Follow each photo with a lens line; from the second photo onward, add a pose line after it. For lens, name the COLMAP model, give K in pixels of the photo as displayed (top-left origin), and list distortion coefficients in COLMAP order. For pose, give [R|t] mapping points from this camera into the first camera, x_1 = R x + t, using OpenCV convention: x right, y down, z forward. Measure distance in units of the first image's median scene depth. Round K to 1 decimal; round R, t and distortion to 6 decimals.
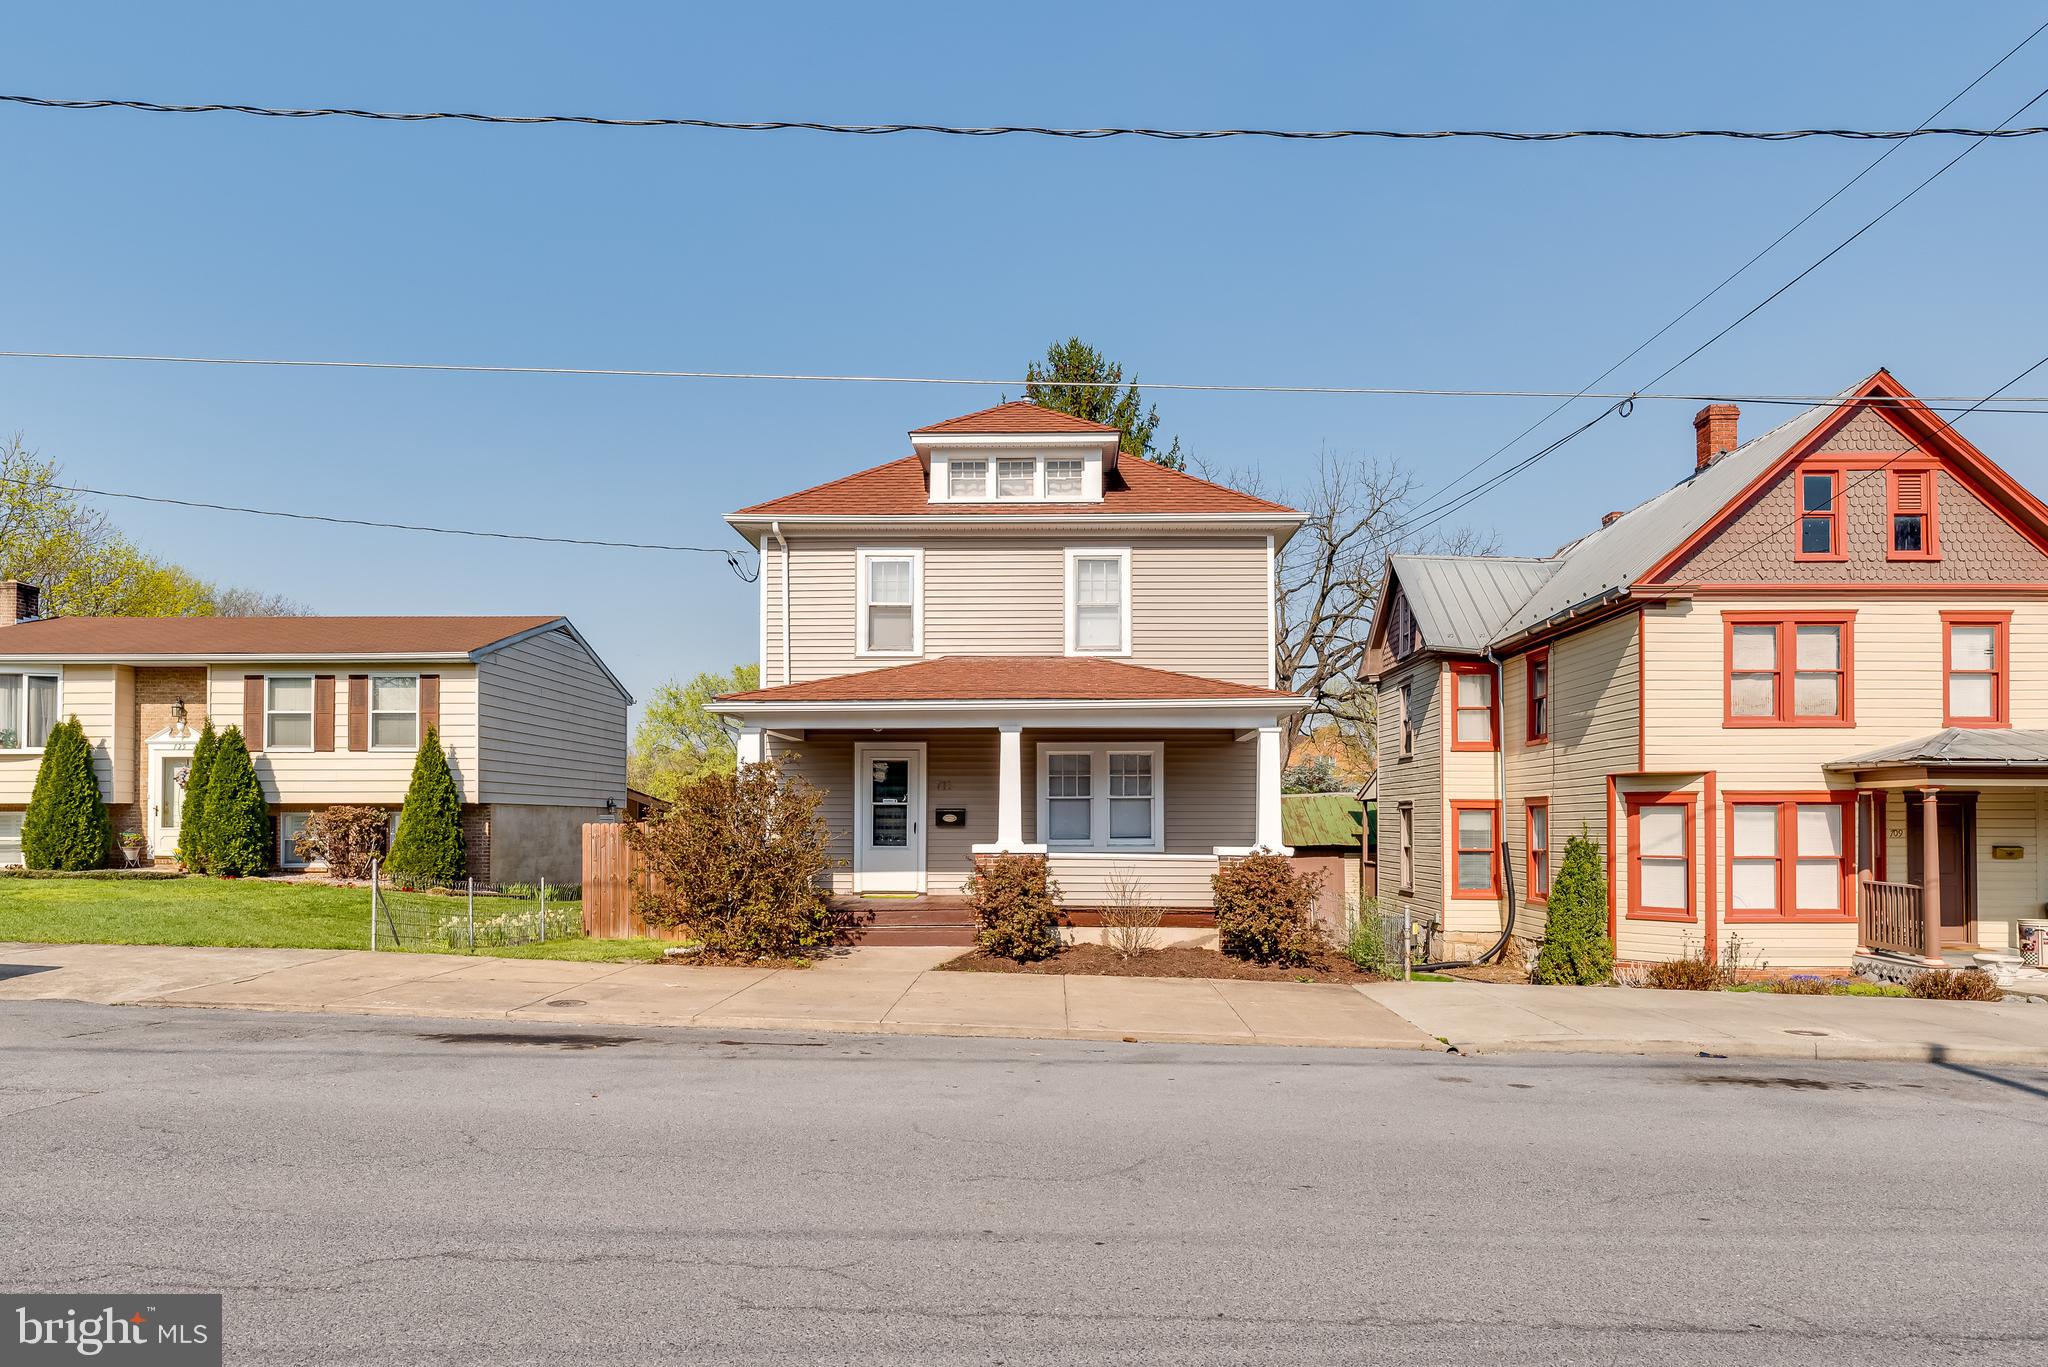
lens RADIAL K [[1101.8, 0, 1035.1], [0, 1101.8, 812.4], [0, 0, 1]] dist [-0.000568, 0.000067]
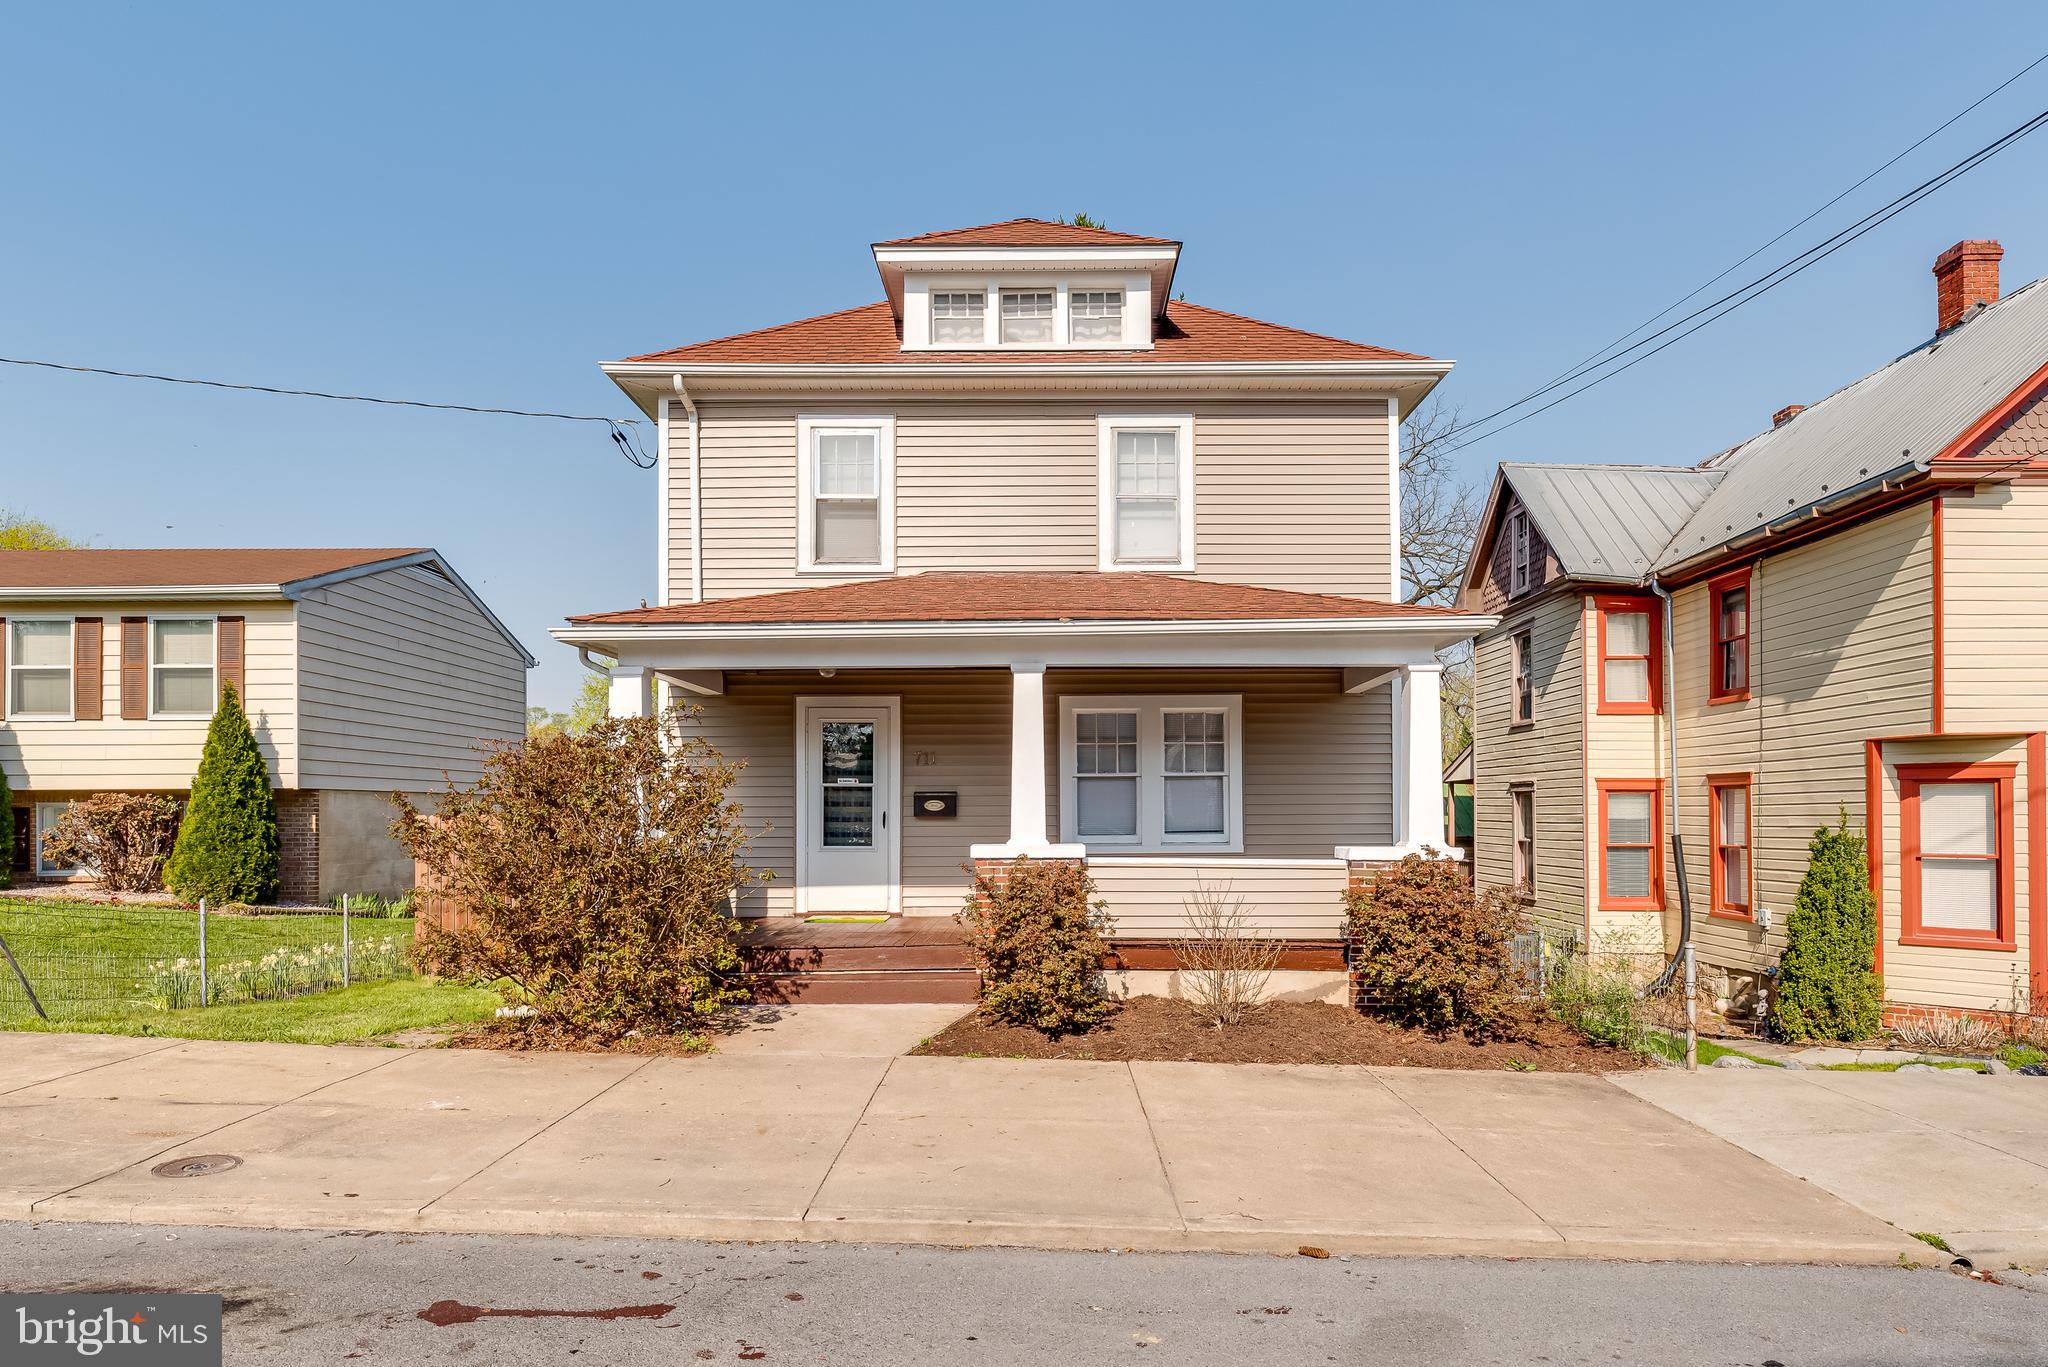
lens RADIAL K [[1165.3, 0, 1038.9], [0, 1165.3, 805.0], [0, 0, 1]] dist [-0.001289, -0.000571]
pose [[0.999842, -0.004442, 0.017227, -0.024257], [0.004389, 0.999985, 0.003149, 0.002899], [-0.017241, -0.003073, 0.999847, 0.265468]]
